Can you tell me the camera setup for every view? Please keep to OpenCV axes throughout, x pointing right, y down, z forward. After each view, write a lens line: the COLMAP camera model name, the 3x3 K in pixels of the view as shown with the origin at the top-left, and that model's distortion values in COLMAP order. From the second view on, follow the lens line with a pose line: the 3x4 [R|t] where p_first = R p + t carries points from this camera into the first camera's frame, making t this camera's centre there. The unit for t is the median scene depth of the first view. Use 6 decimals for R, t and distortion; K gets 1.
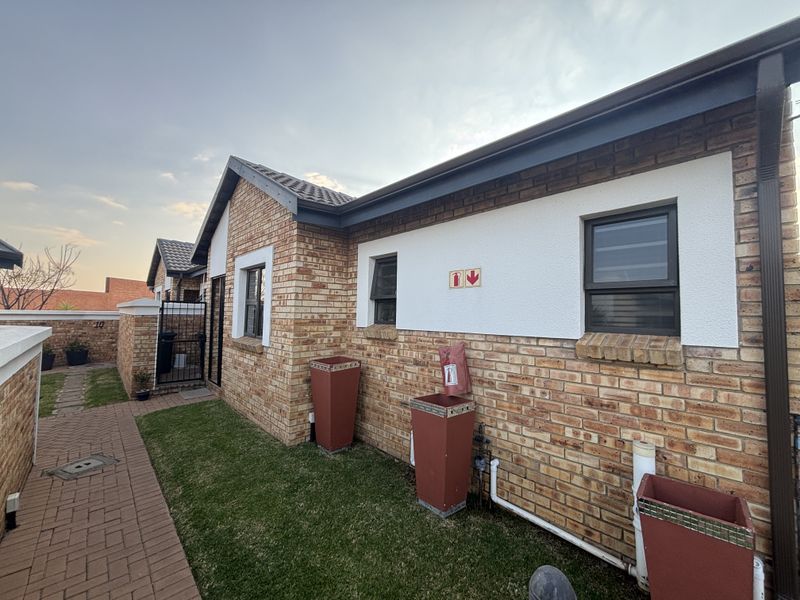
lens RADIAL K [[322.0, 0, 401.9], [0, 322.0, 293.2], [0, 0, 1]] dist [0.010735, -0.005491]
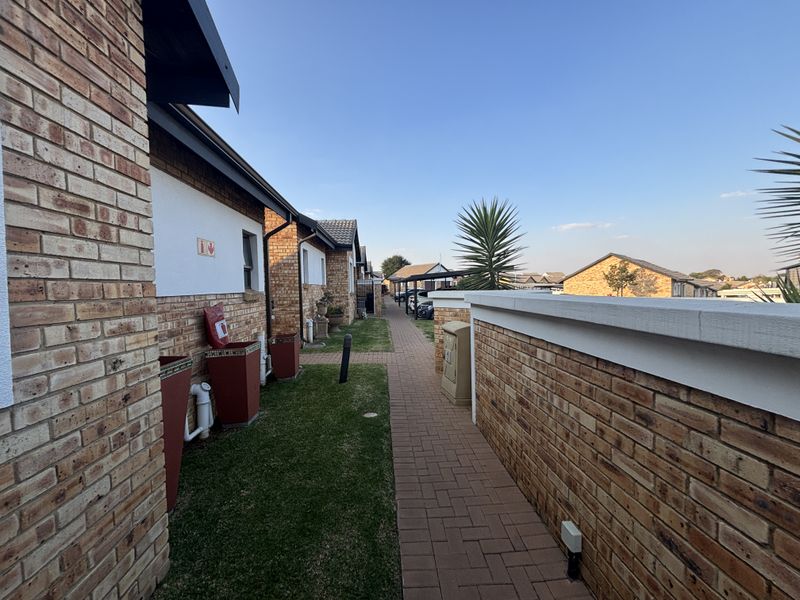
lens RADIAL K [[322.0, 0, 401.9], [0, 322.0, 293.2], [0, 0, 1]] dist [0.010735, -0.005491]
pose [[-0.770090, -0.010207, 0.637853, -0.985387], [-0.031865, 0.999239, -0.022481, 0.109944], [-0.637139, -0.037638, -0.769830, 1.301848]]
